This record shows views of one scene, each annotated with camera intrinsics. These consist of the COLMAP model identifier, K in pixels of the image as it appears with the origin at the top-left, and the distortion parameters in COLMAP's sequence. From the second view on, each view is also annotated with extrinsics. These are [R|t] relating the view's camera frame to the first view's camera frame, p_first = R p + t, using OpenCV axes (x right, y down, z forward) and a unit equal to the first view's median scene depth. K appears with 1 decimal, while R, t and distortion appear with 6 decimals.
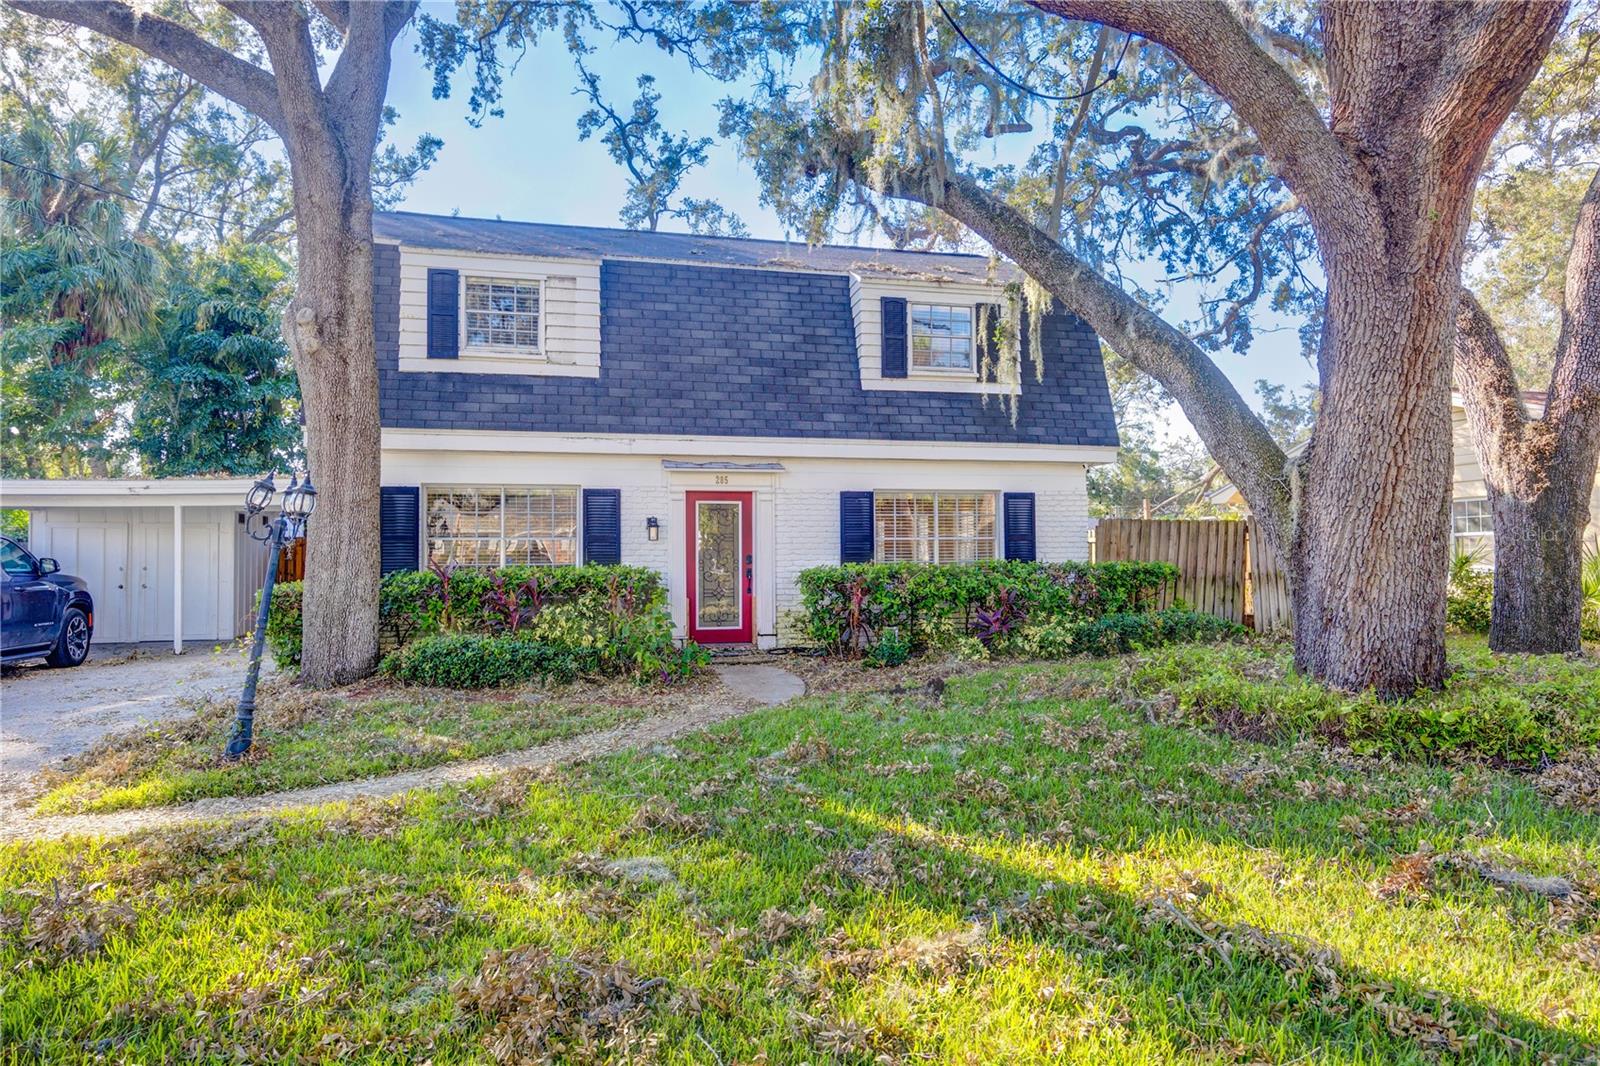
lens RADIAL K [[1022.8, 0, 800.6], [0, 1022.8, 539.8], [0, 0, 1]] dist [-0.018655, 0.000133]
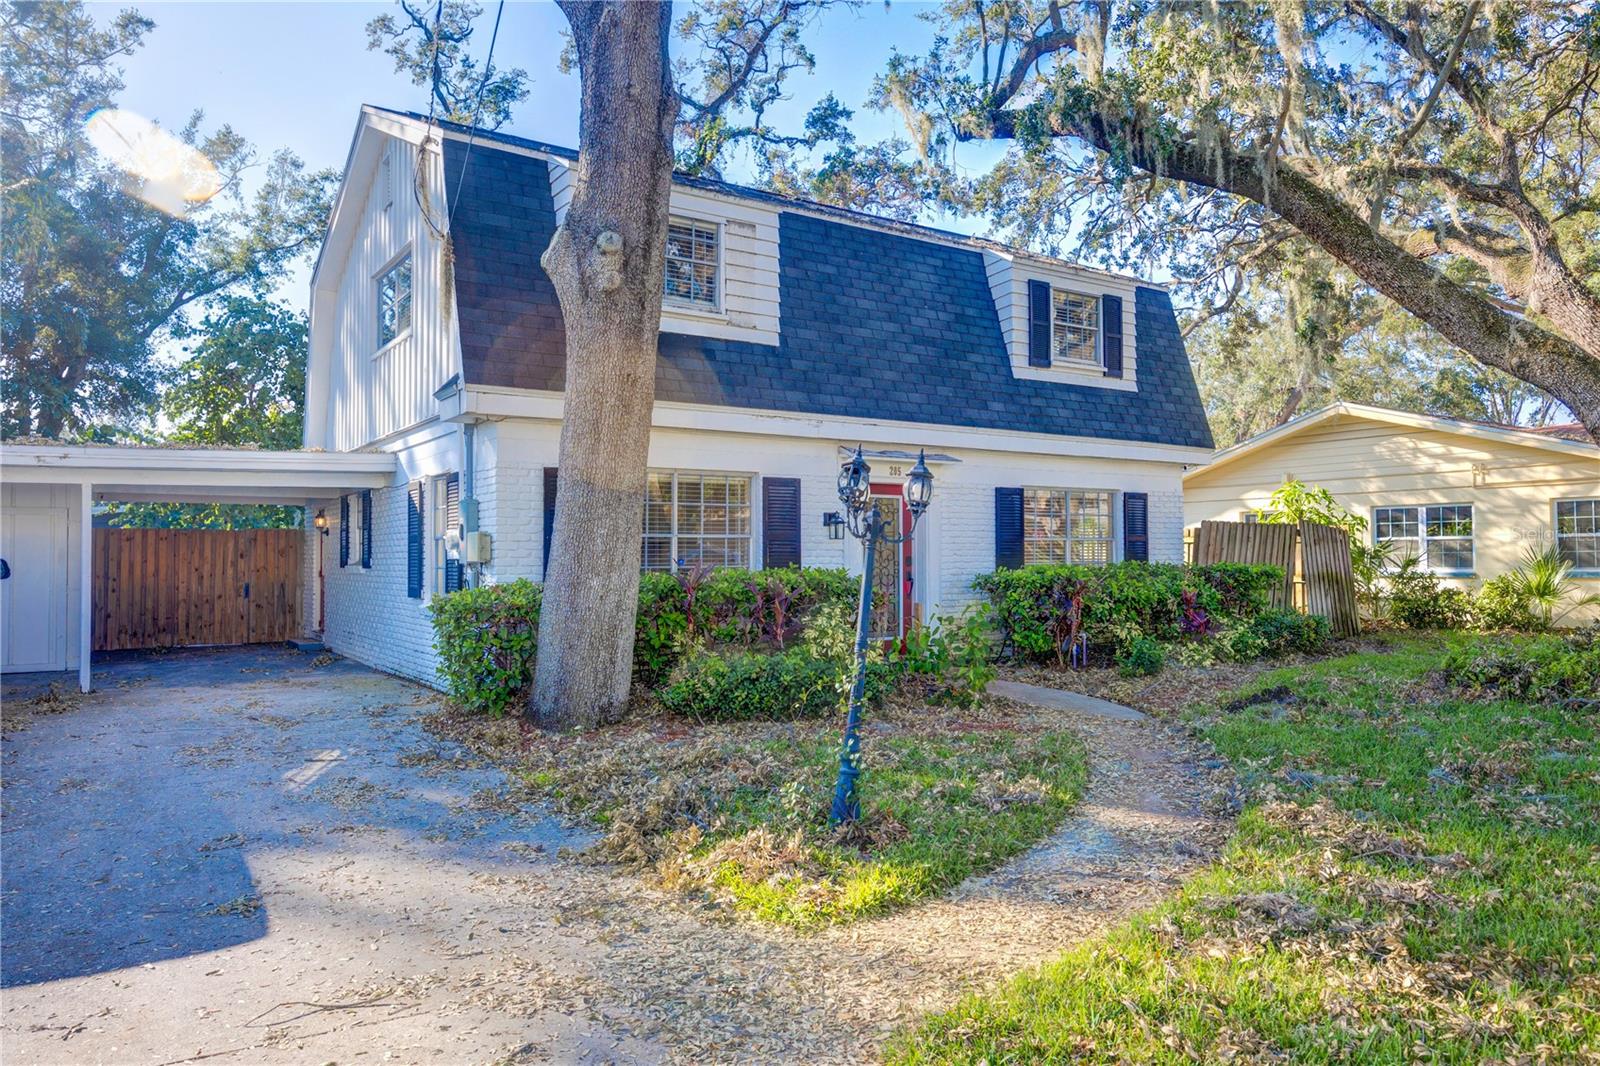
lens RADIAL K [[1097.5, 0, 802.2], [0, 1097.5, 532.4], [0, 0, 1]] dist [-0.003326, -0.000781]
pose [[0.941359, 0.010079, 0.337257, -0.464399], [-0.008173, 0.999942, -0.007071, 0.001805], [-0.337309, 0.003899, 0.941386, 0.132309]]
